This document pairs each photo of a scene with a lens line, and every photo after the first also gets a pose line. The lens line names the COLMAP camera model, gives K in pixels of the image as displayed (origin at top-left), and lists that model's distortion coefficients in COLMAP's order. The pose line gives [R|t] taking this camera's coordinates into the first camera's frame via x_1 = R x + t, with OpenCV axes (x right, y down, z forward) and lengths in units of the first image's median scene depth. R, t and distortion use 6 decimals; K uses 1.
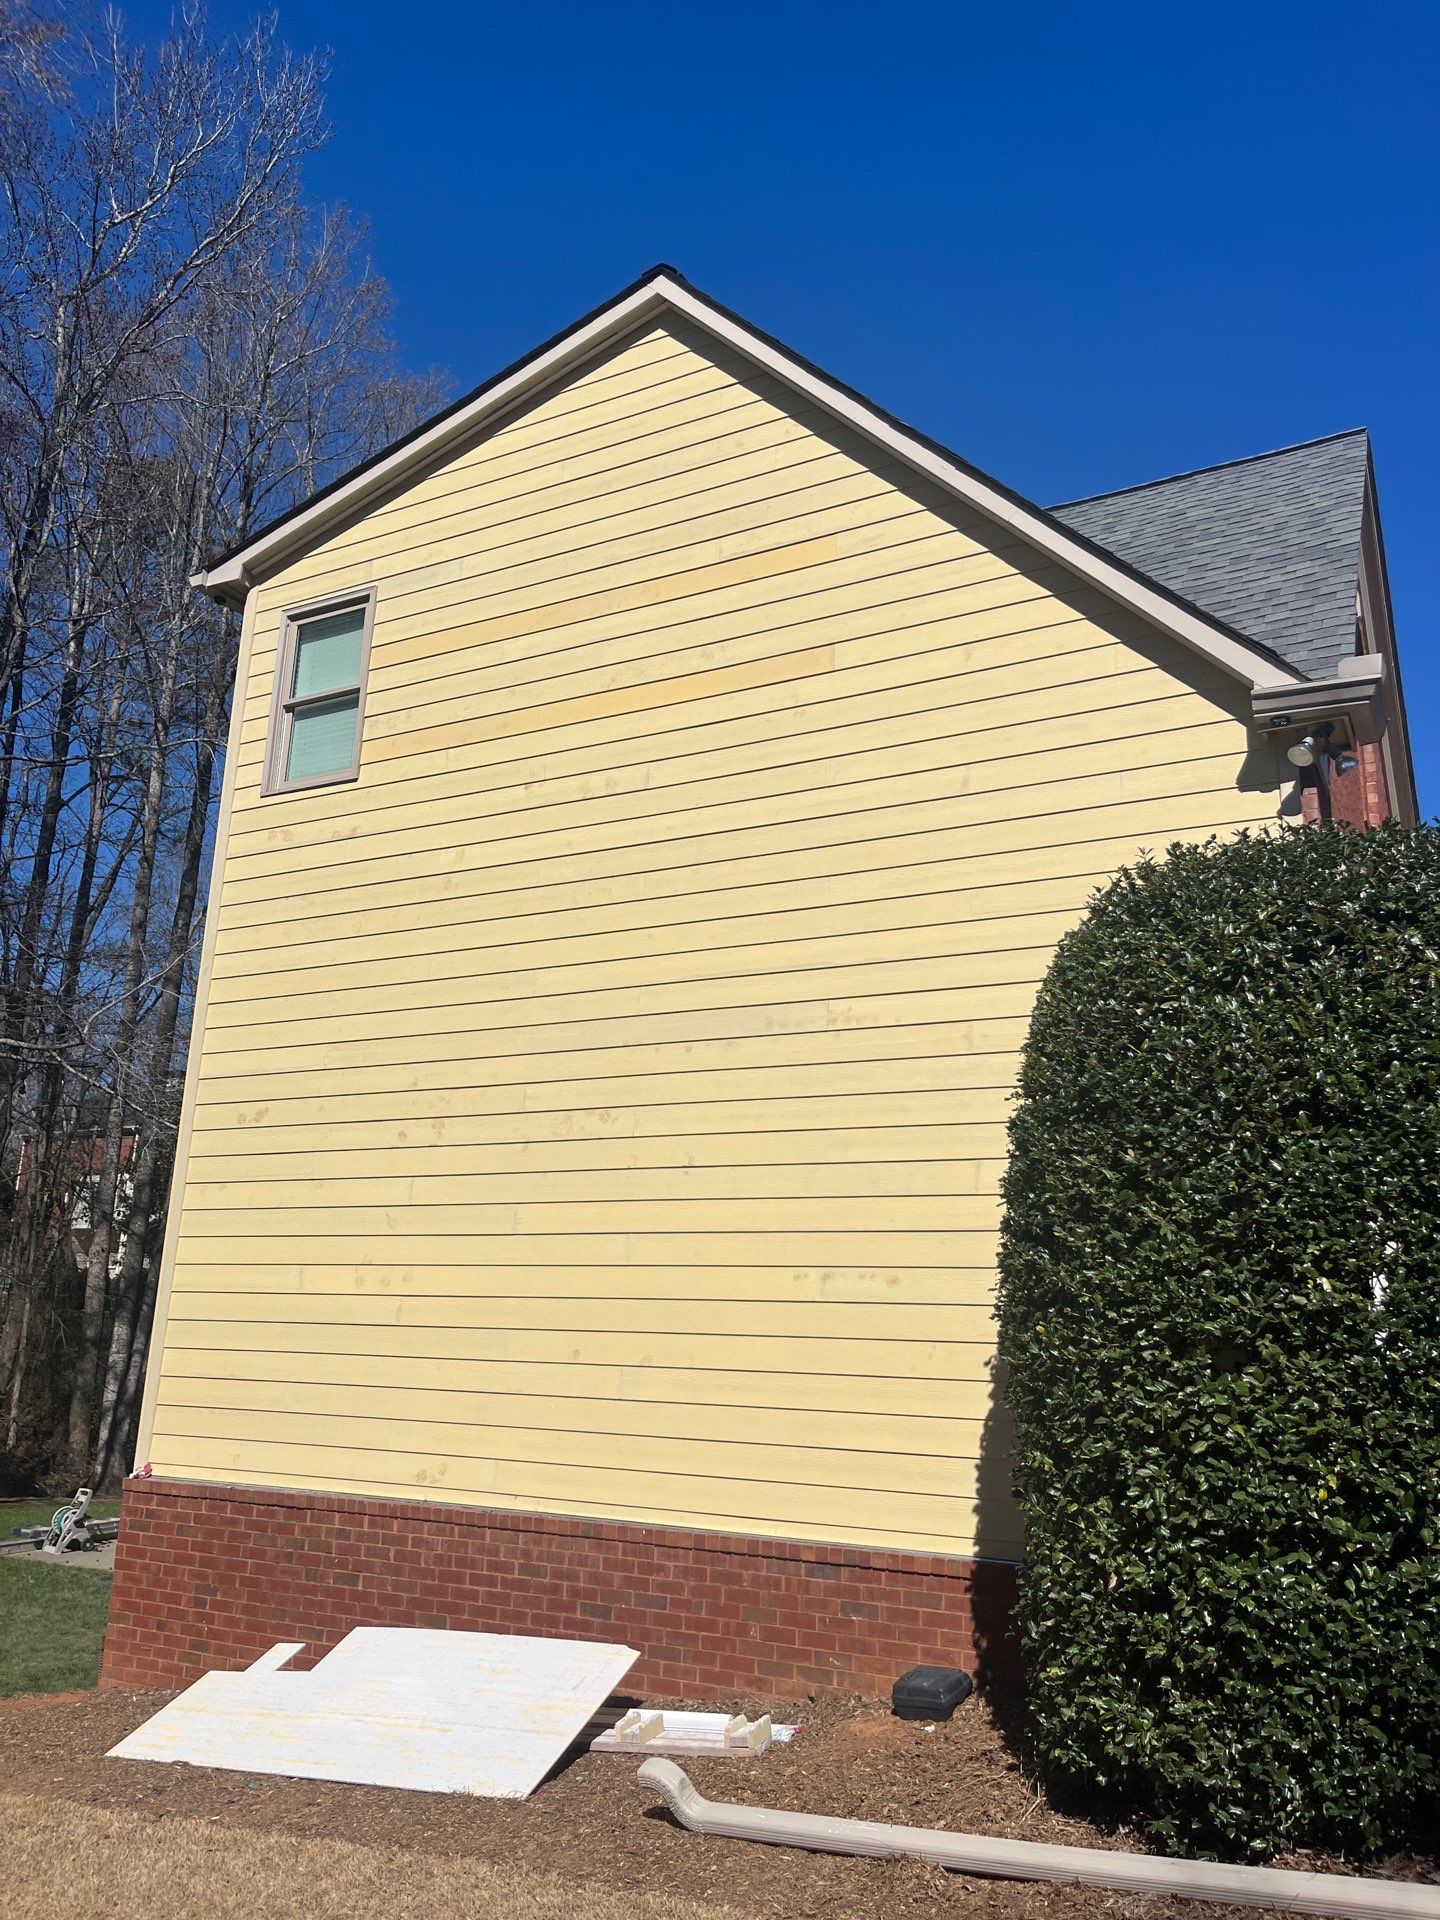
lens RADIAL K [[1442.8, 0, 720.0], [0, 1442.8, 960.0], [0, 0, 1]] dist [0.070846, -0.079581]
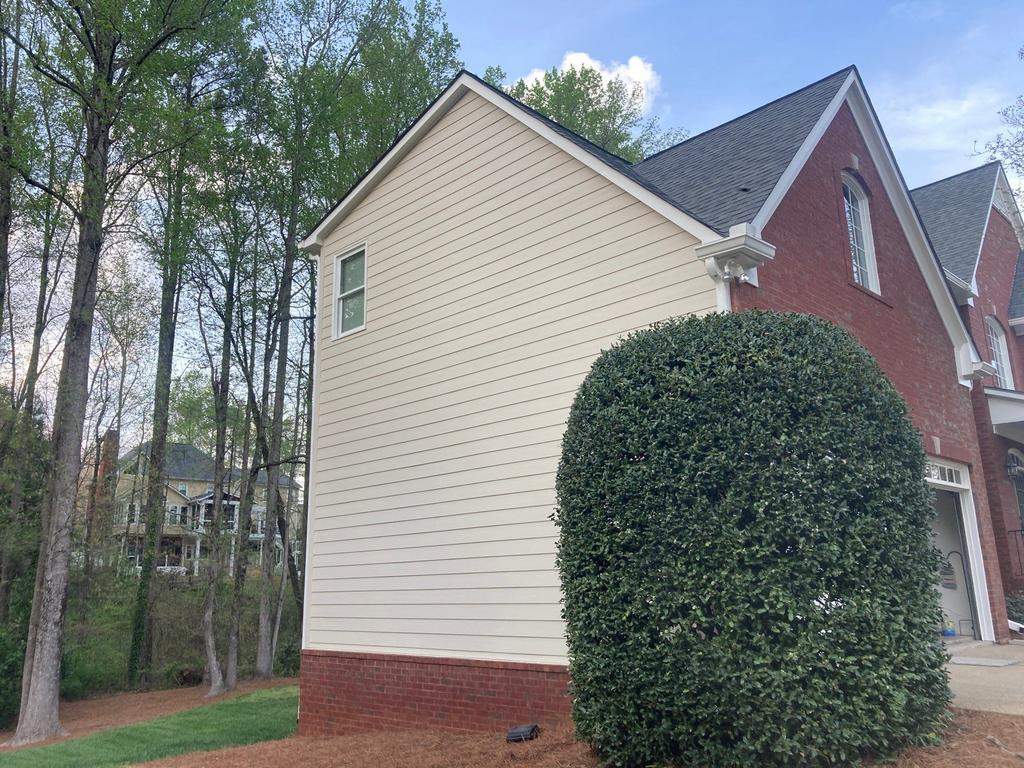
lens RADIAL K [[819.1, 0, 524.3], [0, 819.1, 386.3], [0, 0, 1]] dist [0.057929, -0.084655]
pose [[0.959066, -0.123662, -0.254754, 0.355832], [0.131182, 0.991277, 0.012676, -0.031980], [0.250964, -0.045576, 0.966923, -0.171951]]
